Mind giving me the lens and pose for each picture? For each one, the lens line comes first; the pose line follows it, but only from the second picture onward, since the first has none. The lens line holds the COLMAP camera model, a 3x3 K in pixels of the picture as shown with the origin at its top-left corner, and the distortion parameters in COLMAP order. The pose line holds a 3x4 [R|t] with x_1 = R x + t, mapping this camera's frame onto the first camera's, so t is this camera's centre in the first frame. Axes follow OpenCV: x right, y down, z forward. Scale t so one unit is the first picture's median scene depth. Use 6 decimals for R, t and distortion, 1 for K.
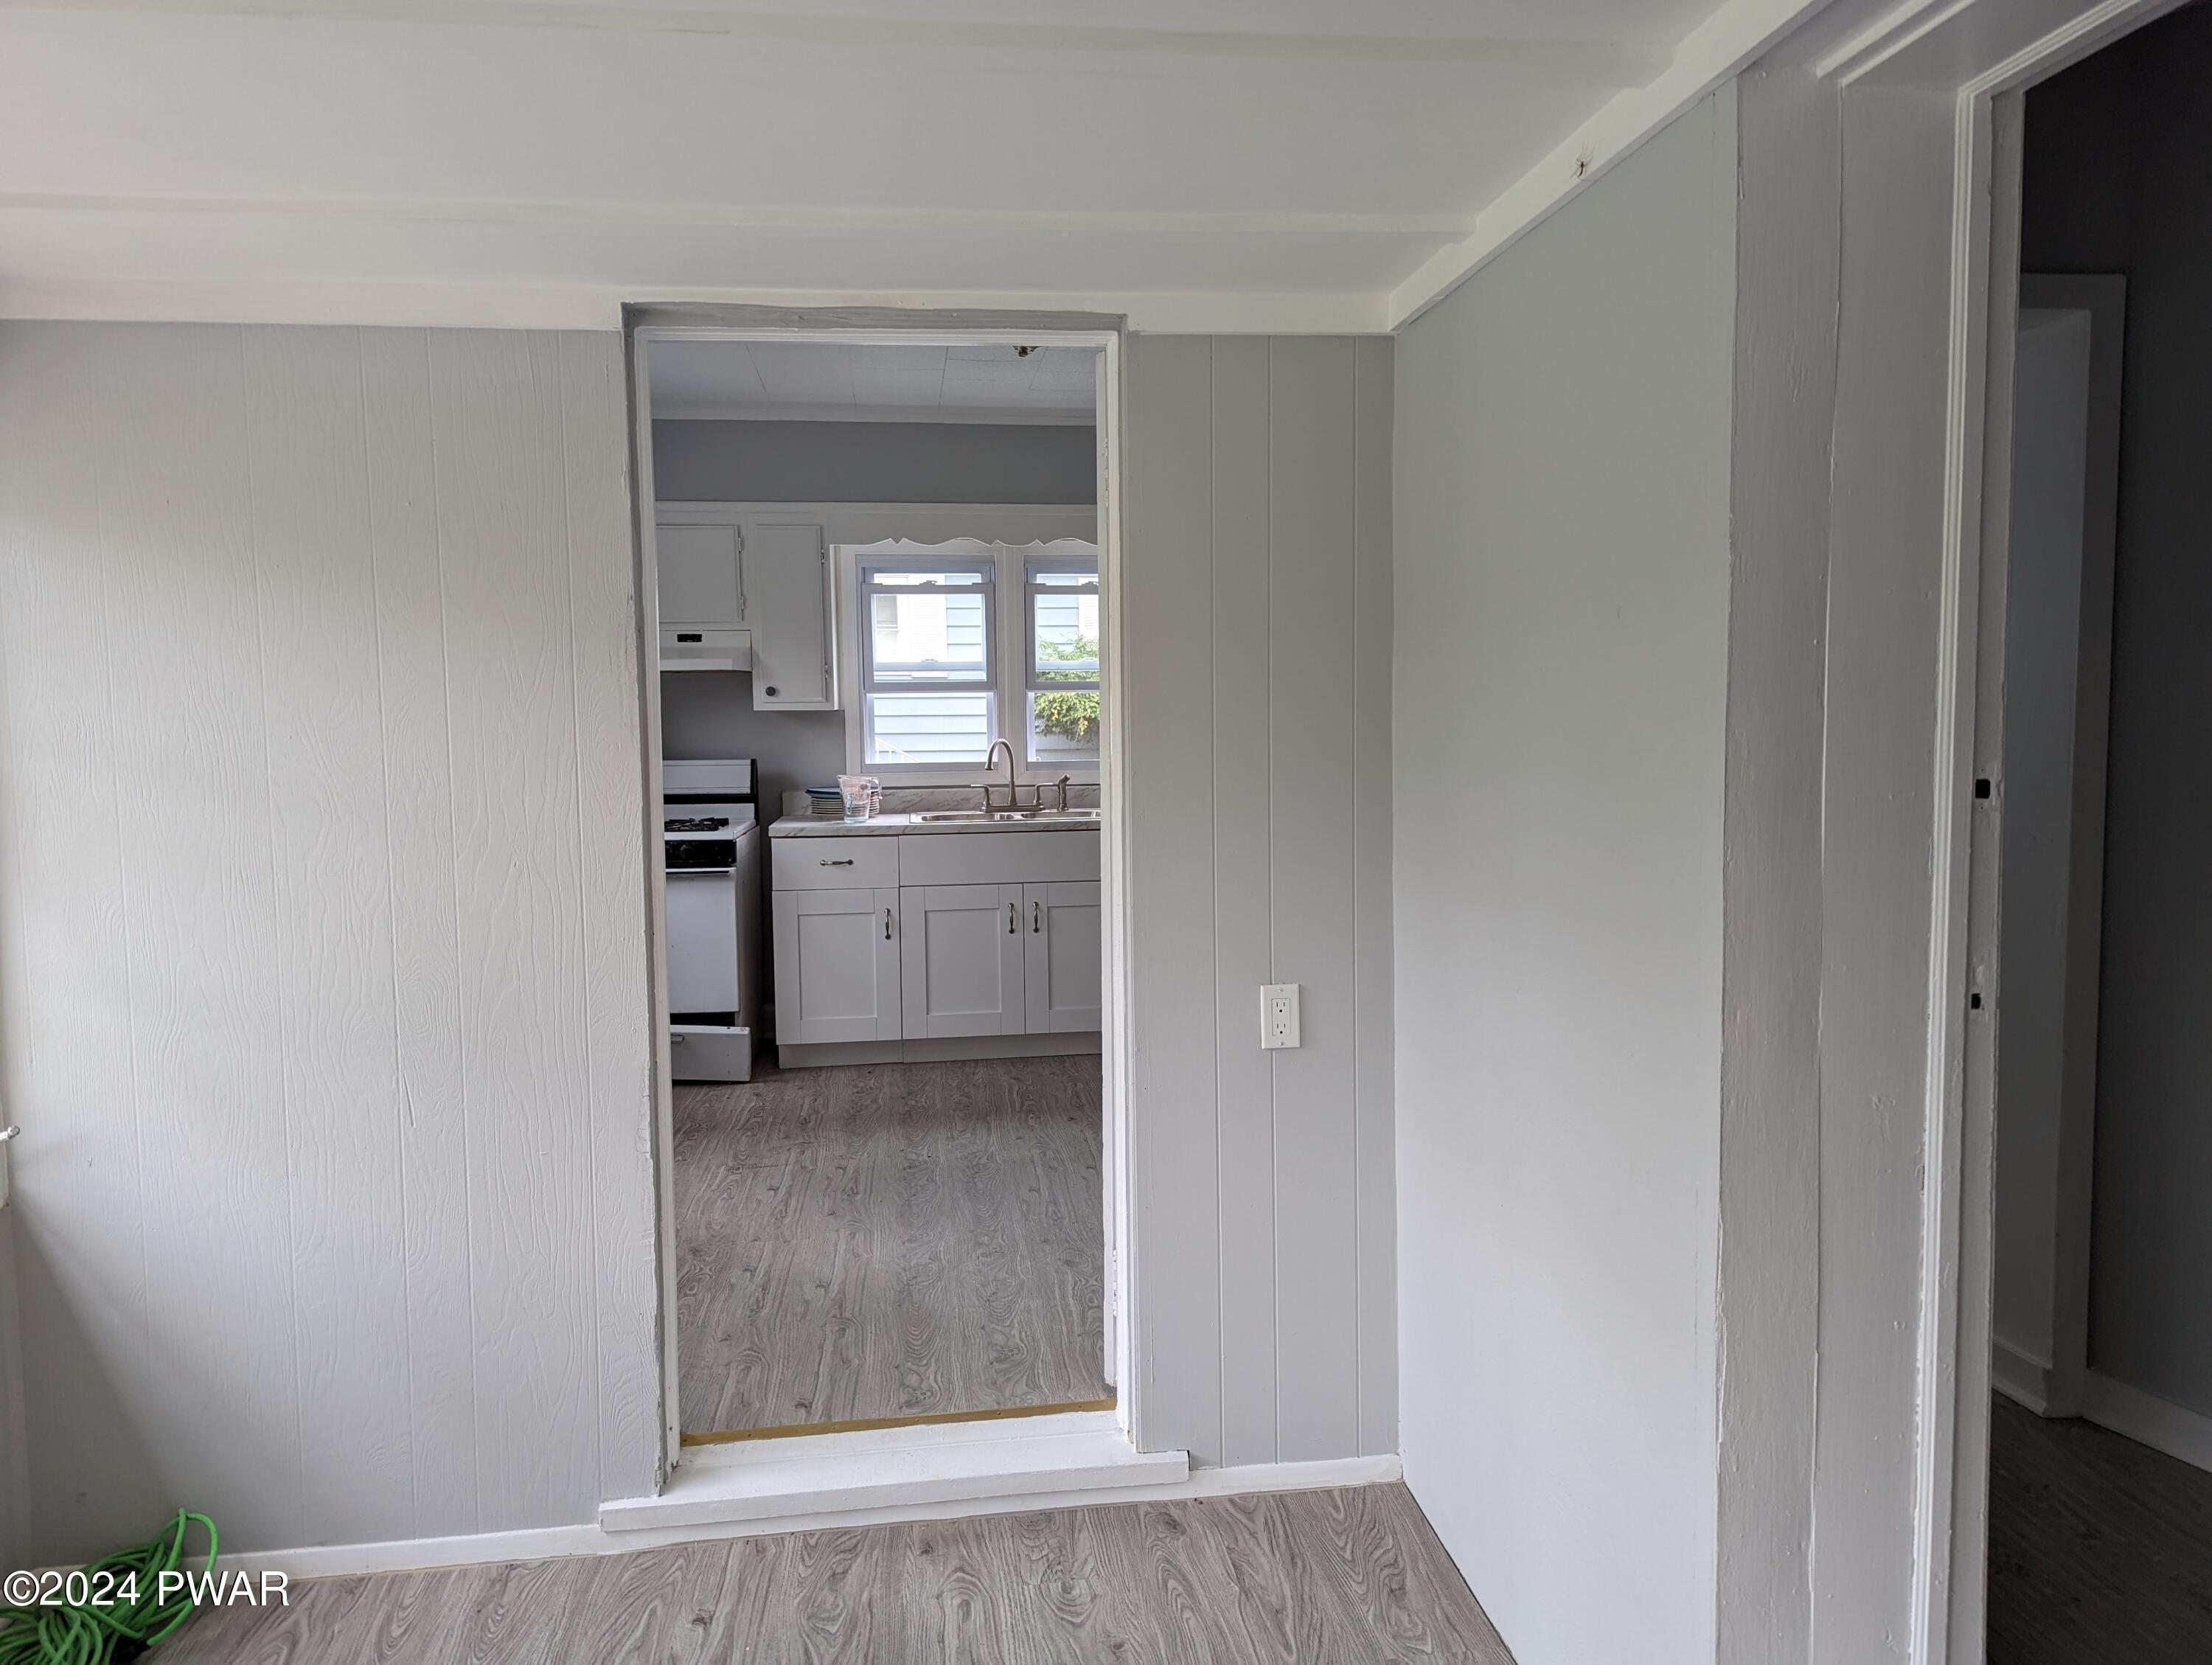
lens RADIAL K [[1559.9, 0, 1106.0], [0, 1559.9, 832.5], [0, 0, 1]] dist [0.018584, -0.002843]
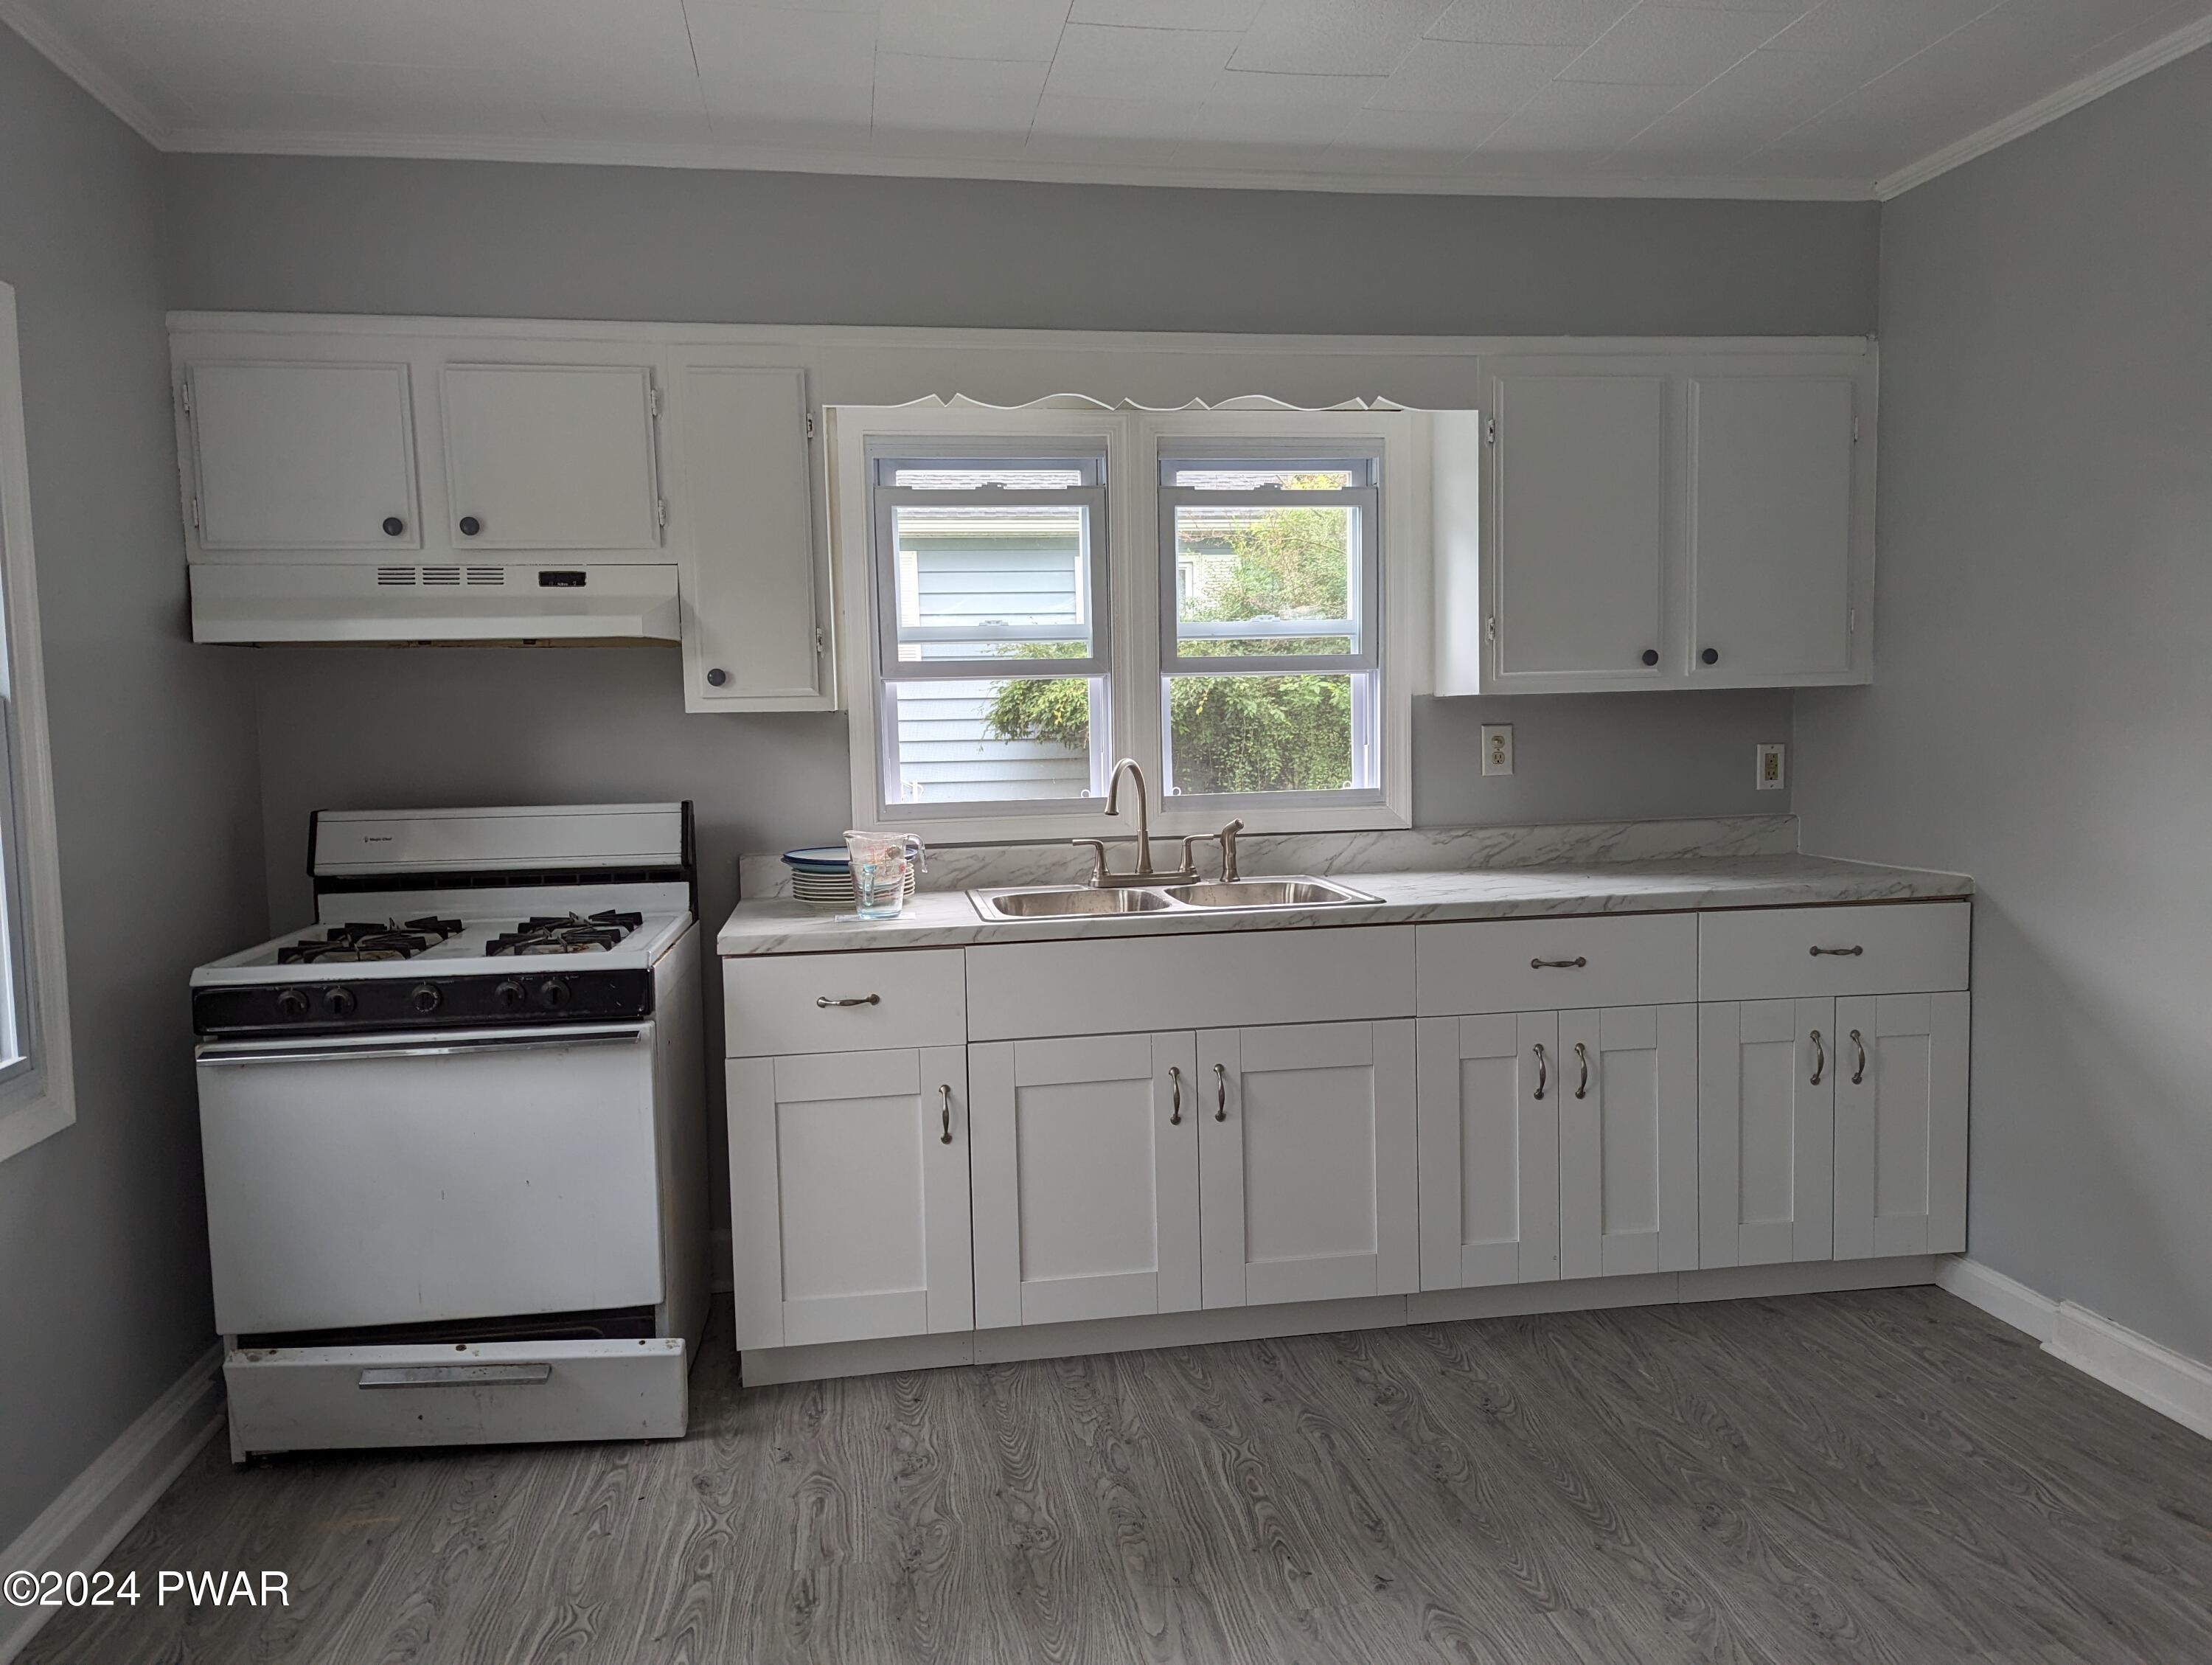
lens RADIAL K [[1559.9, 0, 1106.0], [0, 1559.9, 832.5], [0, 0, 1]] dist [0.018584, -0.002843]
pose [[0.999295, -0.013071, 0.035195, -0.100108], [0.012887, 0.999902, 0.005447, -0.037995], [-0.035262, -0.004989, 0.999366, 0.456106]]
